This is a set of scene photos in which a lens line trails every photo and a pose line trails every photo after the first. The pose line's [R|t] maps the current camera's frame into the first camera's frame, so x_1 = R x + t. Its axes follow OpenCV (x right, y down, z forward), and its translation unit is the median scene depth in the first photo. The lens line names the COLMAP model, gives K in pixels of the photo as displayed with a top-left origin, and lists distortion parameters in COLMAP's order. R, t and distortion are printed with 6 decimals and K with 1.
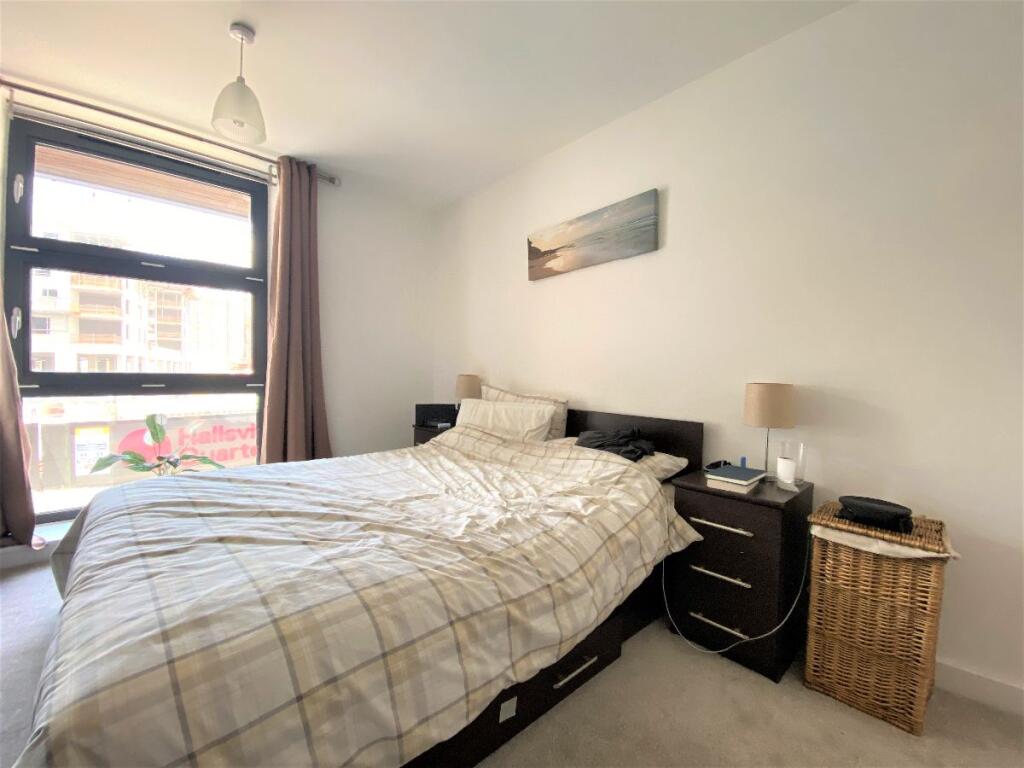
lens RADIAL K [[418.8, 0, 515.3], [0, 418.8, 378.7], [0, 0, 1]] dist [0.017644, -0.004232]
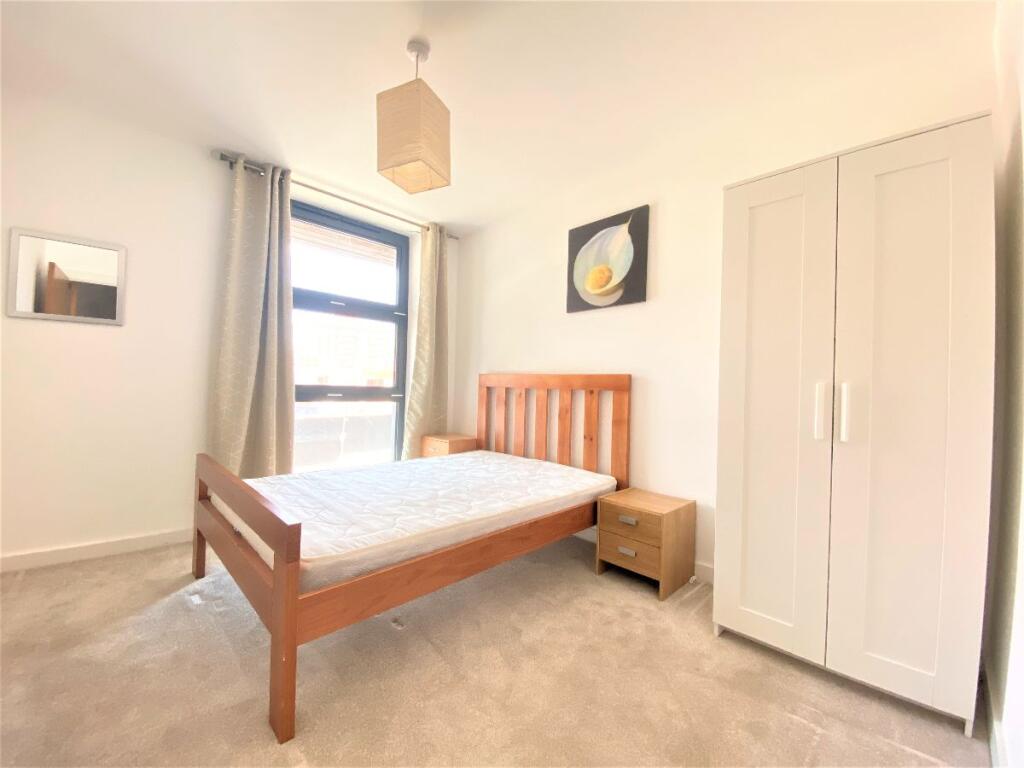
lens RADIAL K [[418.8, 0, 518.7], [0, 418.8, 387.8], [0, 0, 1]] dist [0.017644, -0.004232]
pose [[0.998544, 0.019983, 0.050098, -0.609107], [-0.019356, 0.999728, -0.012980, 0.000790], [-0.050344, 0.011991, 0.998660, -0.570045]]
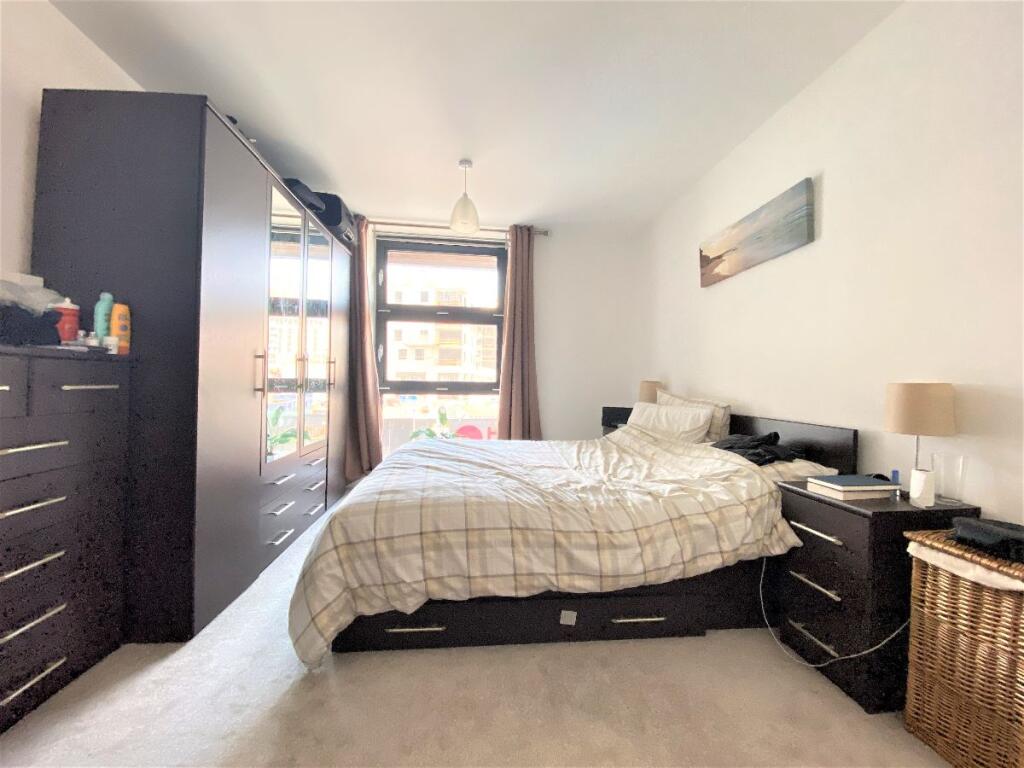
lens RADIAL K [[418.8, 0, 512.5], [0, 418.8, 381.5], [0, 0, 1]] dist [0.017644, -0.004232]
pose [[0.805007, -0.002357, -0.593260, 0.480102], [-0.014876, 0.999598, -0.024157, 0.043657], [0.593078, 0.028271, 0.804648, -0.164728]]
